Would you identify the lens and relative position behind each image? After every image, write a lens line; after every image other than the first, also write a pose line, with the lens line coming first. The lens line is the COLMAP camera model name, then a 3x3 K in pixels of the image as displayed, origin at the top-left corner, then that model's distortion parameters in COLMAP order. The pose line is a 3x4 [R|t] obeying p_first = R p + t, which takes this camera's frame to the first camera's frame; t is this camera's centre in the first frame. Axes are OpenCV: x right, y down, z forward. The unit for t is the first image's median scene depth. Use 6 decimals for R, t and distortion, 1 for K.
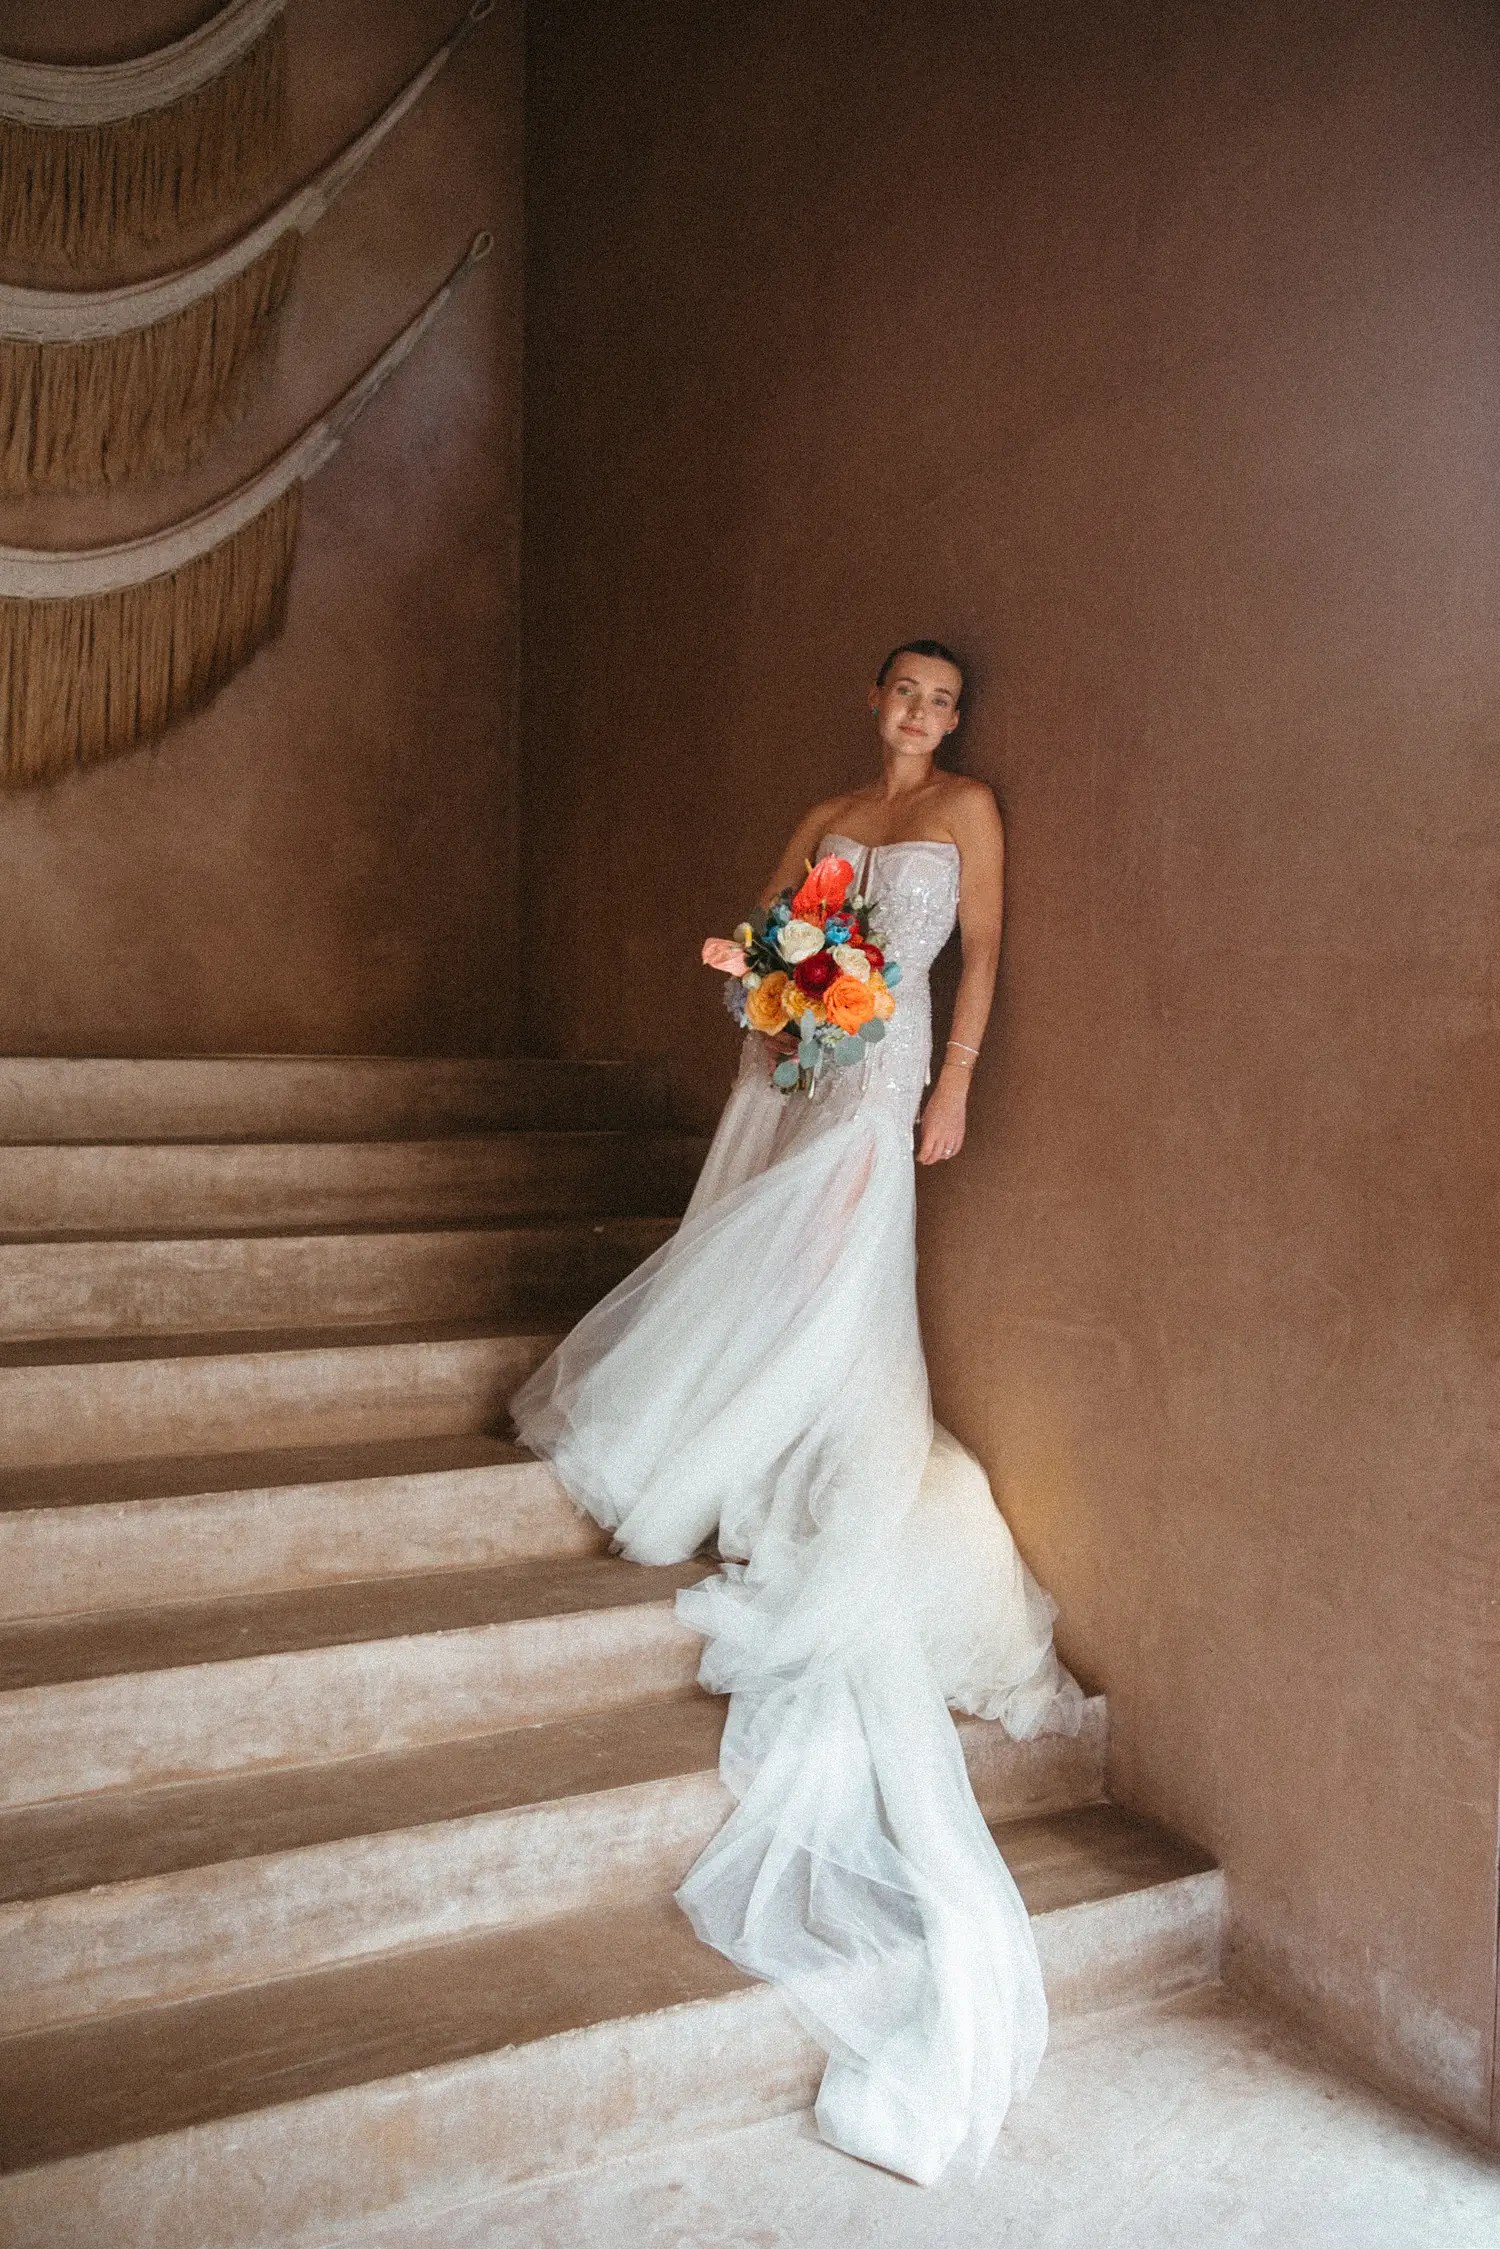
lens RADIAL K [[1689.6, 0, 804.3], [0, 1689.6, 1058.3], [0, 0, 1]] dist [-0.112729, 0.082750]
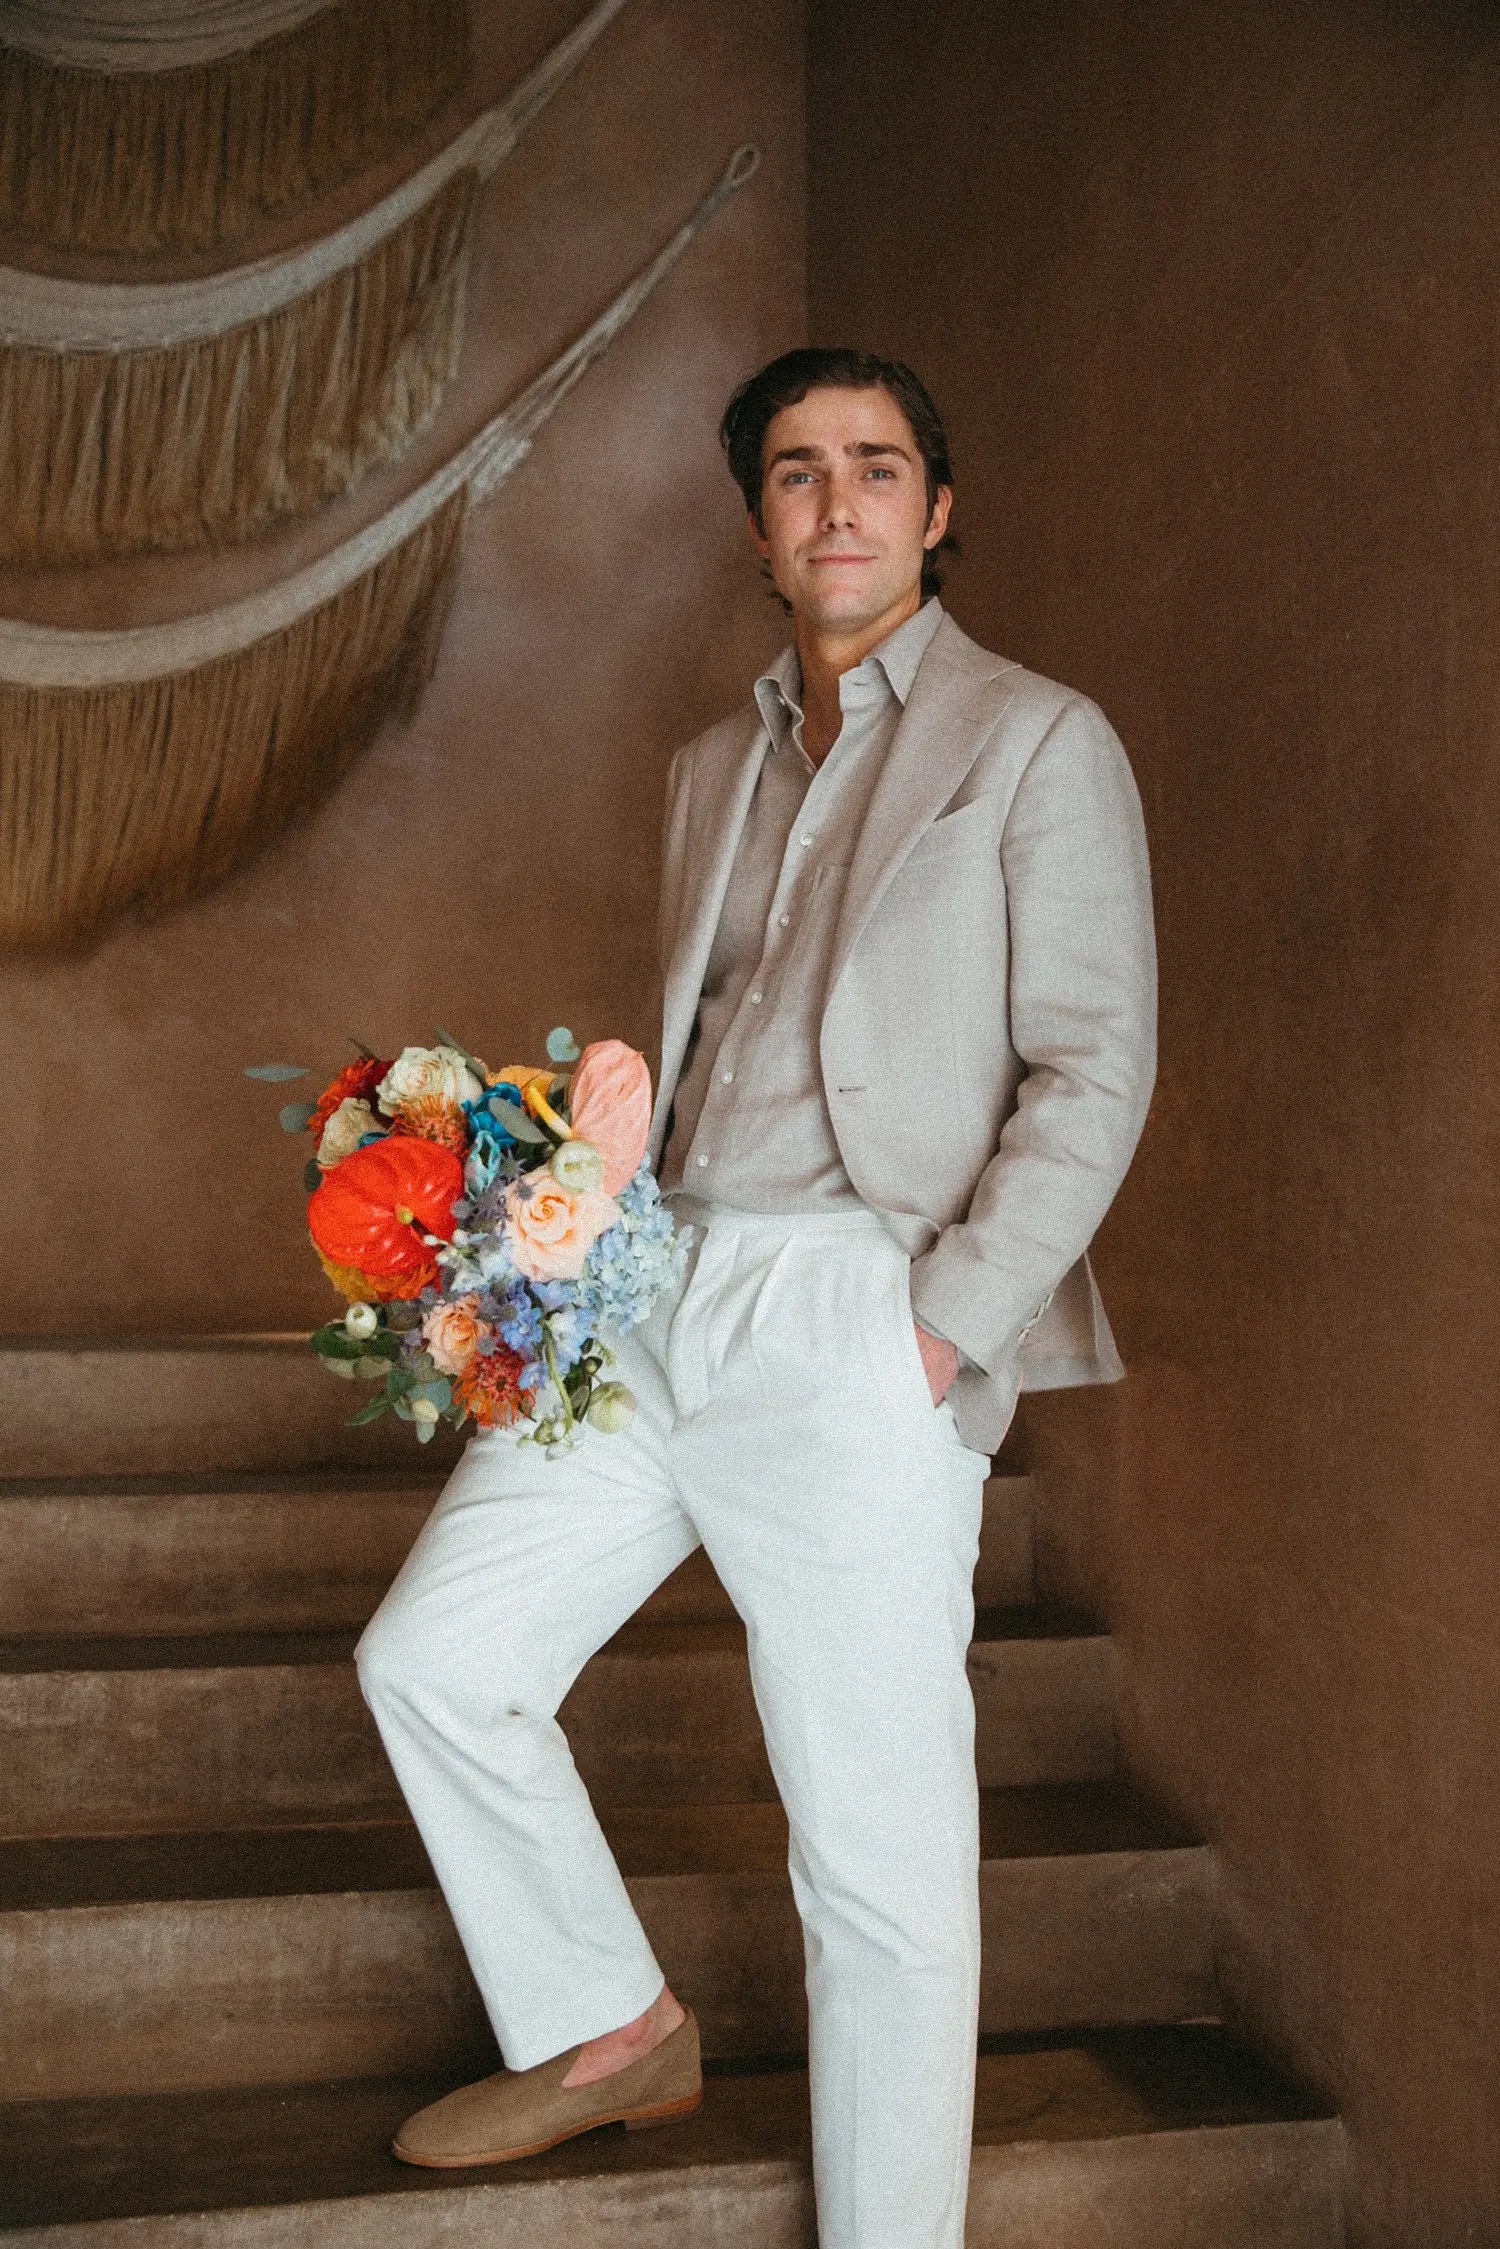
lens RADIAL K [[2140.8, 0, 750.0], [0, 2140.8, 1124.5], [0, 0, 1]] dist [-0.196174, 0.328991]
pose [[0.956794, -0.046176, -0.287076, 0.054539], [0.020787, 0.995646, -0.090869, -0.005059], [0.290022, 0.080975, 0.953588, 0.229005]]
